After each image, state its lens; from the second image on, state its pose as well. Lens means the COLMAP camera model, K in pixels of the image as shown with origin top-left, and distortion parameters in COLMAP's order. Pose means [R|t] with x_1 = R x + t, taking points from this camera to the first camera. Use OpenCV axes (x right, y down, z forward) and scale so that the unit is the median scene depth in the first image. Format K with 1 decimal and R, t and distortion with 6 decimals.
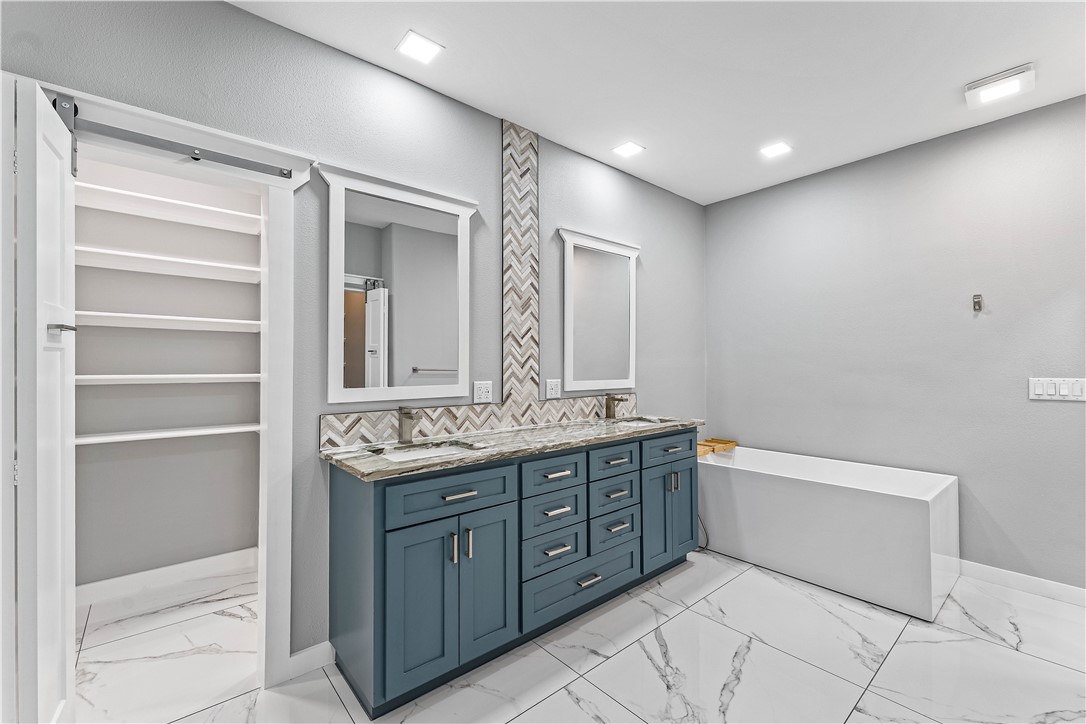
lens RADIAL K [[439.8, 0, 543.0], [0, 439.8, 362.0], [0, 0, 1]] dist [-0.000279, 0.000118]
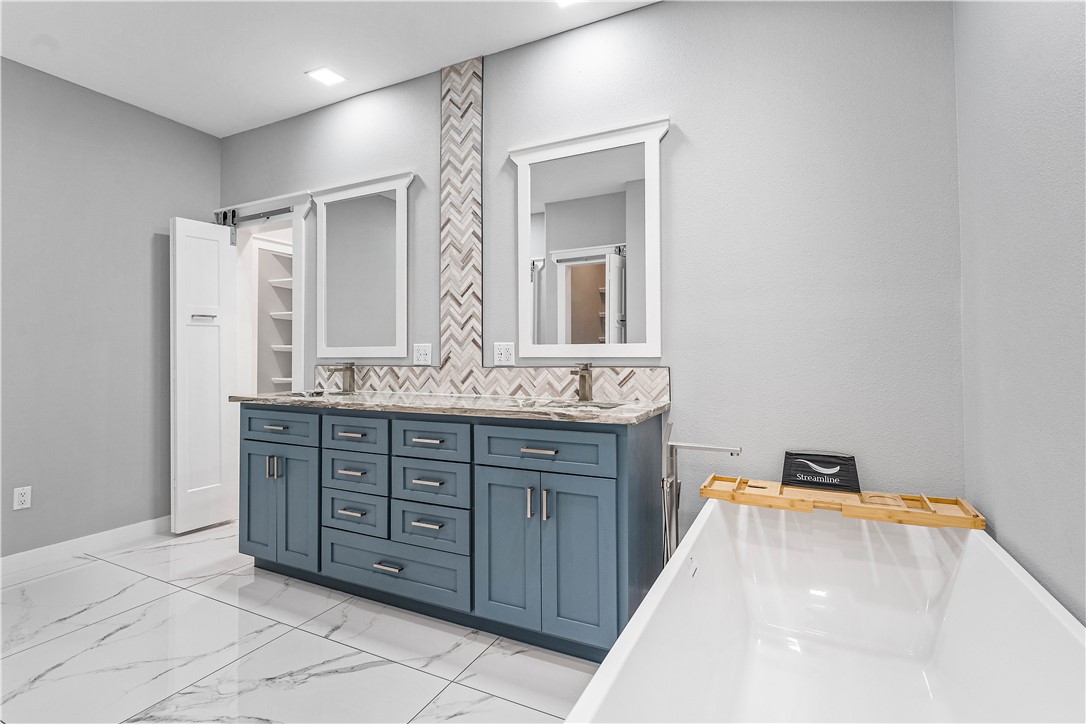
lens RADIAL K [[512.5, 0, 544.3], [0, 512.5, 343.8], [0, 0, 1]] dist [-0.001049, -0.000024]
pose [[0.404499, -0.017809, -0.914365, 0.982171], [0.013378, 0.999819, -0.013555, 0.060071], [0.914441, -0.006749, 0.404664, 0.735019]]
